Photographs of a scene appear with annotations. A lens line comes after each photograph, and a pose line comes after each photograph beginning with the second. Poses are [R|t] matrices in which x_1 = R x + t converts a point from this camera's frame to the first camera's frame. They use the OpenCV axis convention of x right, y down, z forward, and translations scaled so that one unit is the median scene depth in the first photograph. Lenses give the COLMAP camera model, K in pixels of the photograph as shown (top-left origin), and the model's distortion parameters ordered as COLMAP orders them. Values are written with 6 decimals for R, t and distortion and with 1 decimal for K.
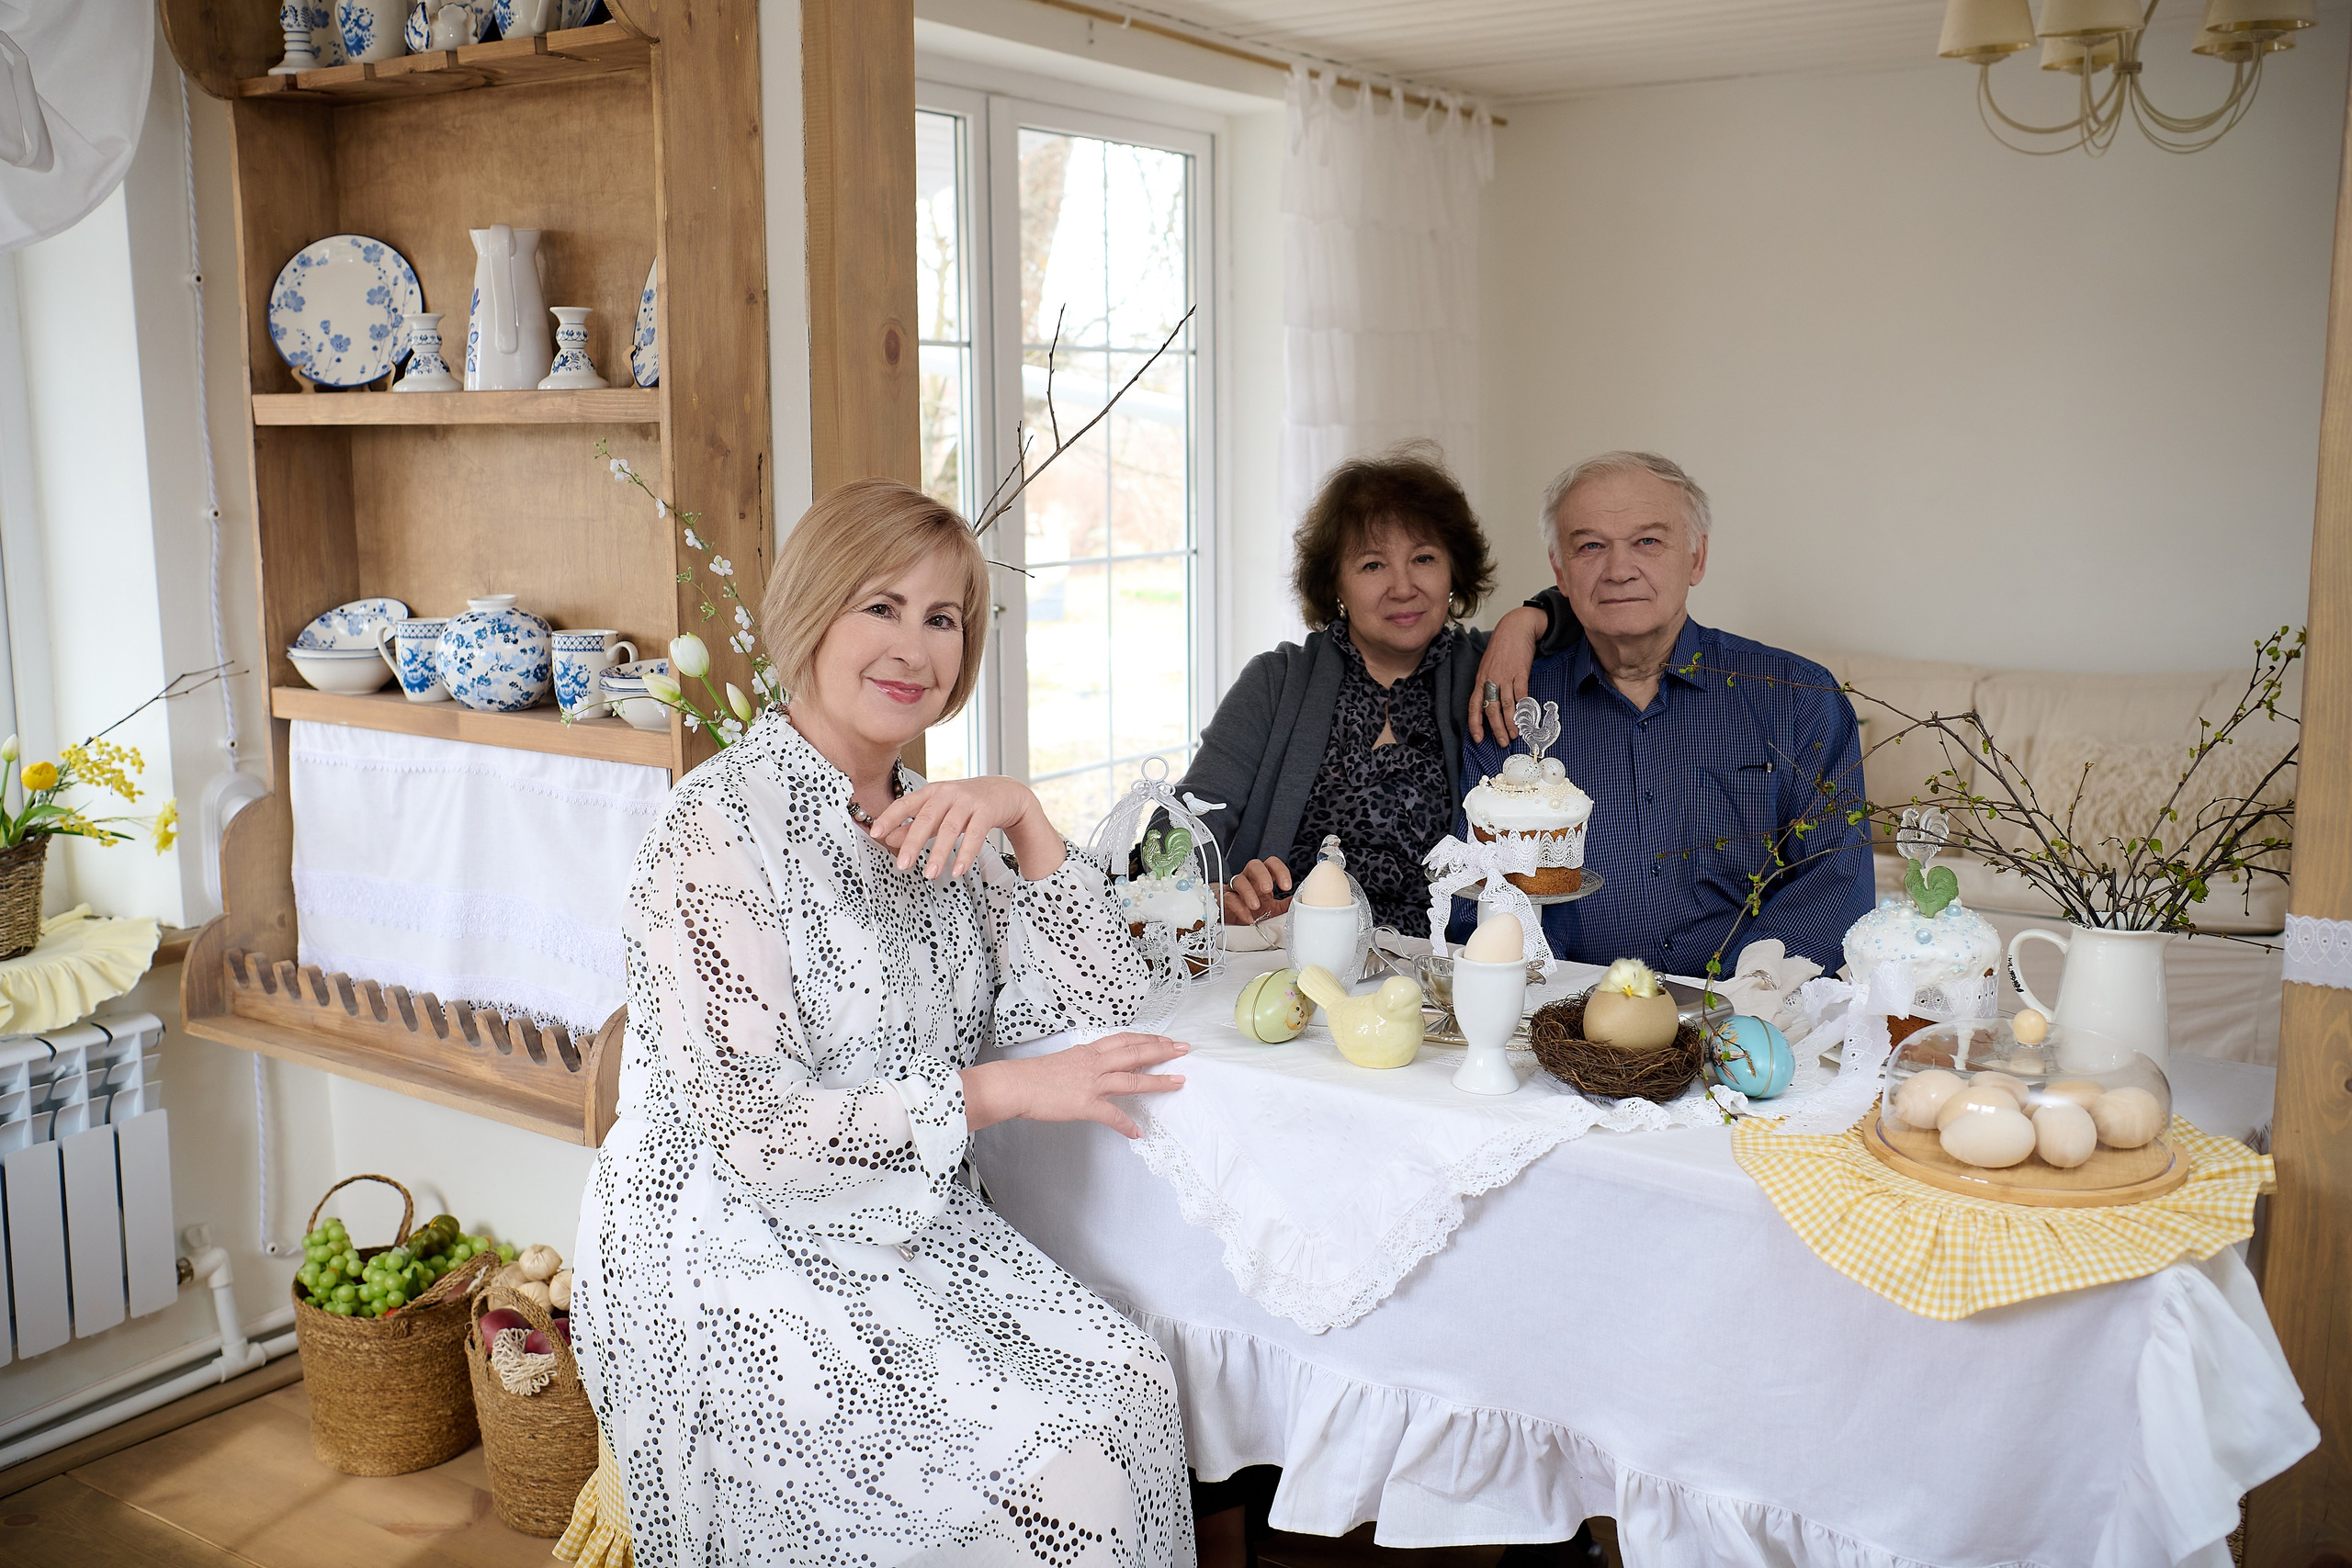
lens RADIAL K [[2128.2, 0, 1176.0], [0, 2128.2, 784.0], [0, 0, 1]] dist [-0.005089, -0.003477]
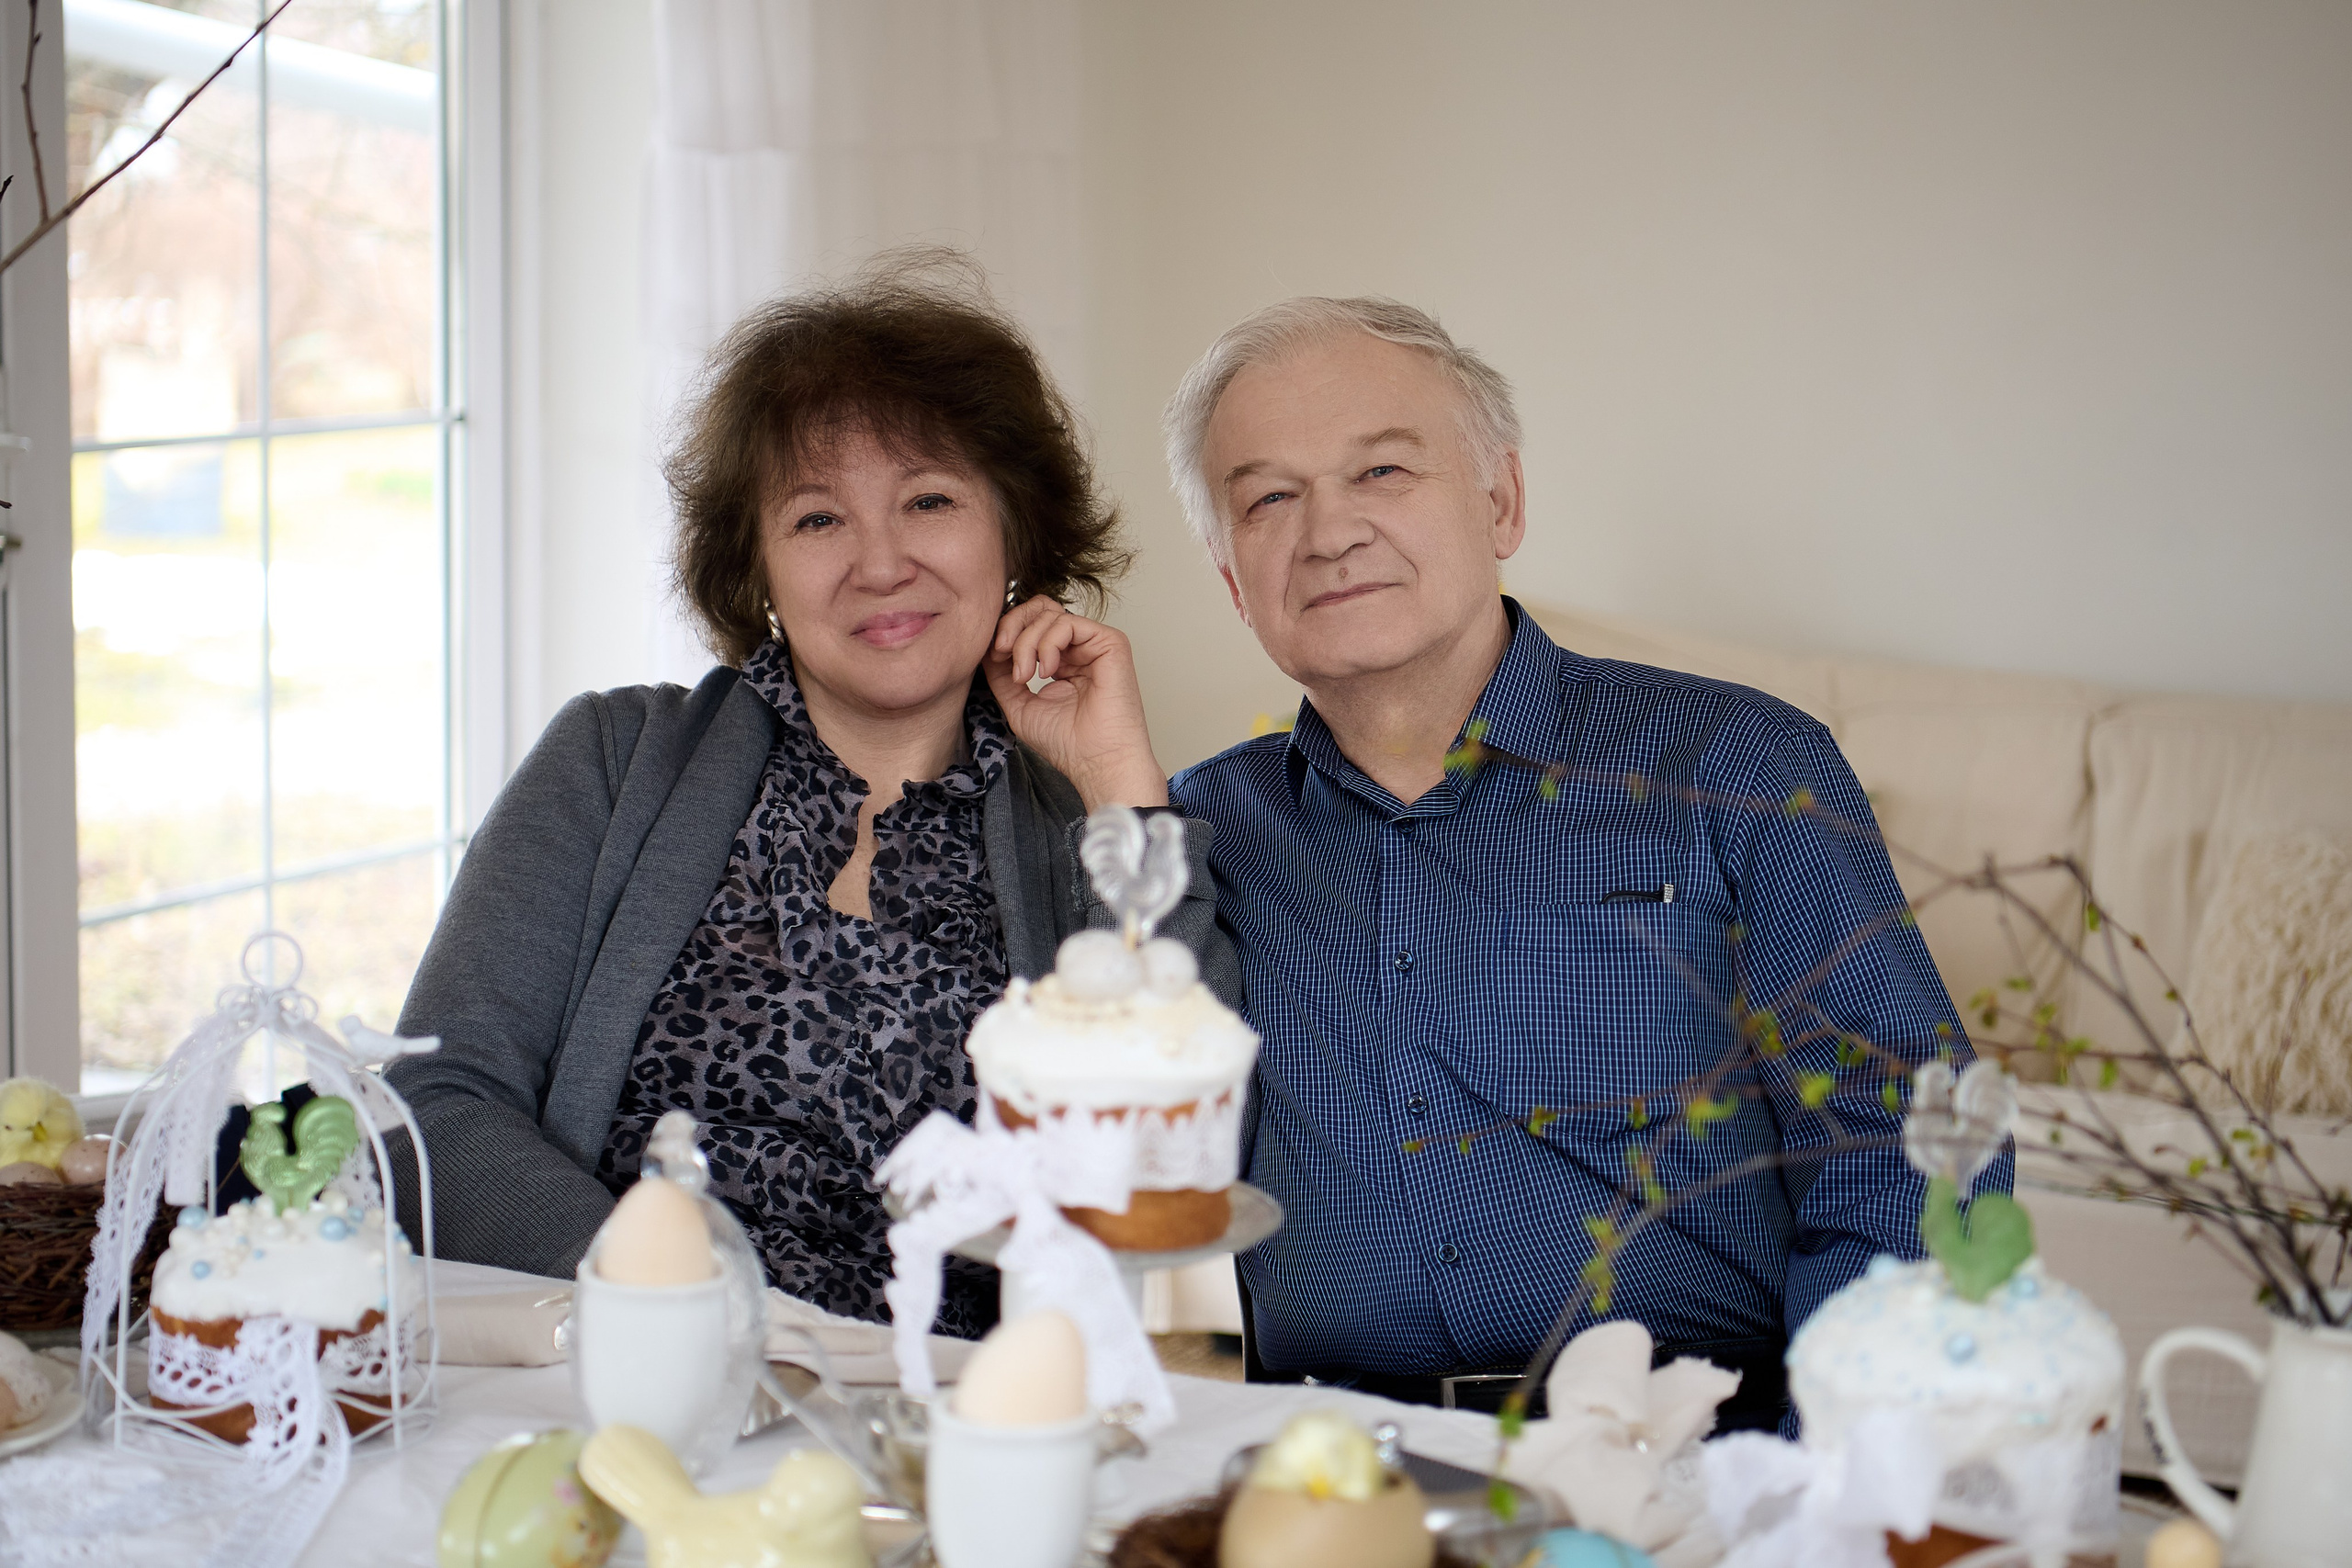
lens RADIAL K [[4088.8, 0, 1176.0], [0, 4088.8, 784.0], [0, 0, 1]] dist [0.011214, -0.108660]
pose [[0.991155, 0.002913, 0.132680, 0.064239], [-0.003607, 0.999981, 0.004989, -0.049802], [-0.132663, -0.005424, 0.991146, 0.145816]]
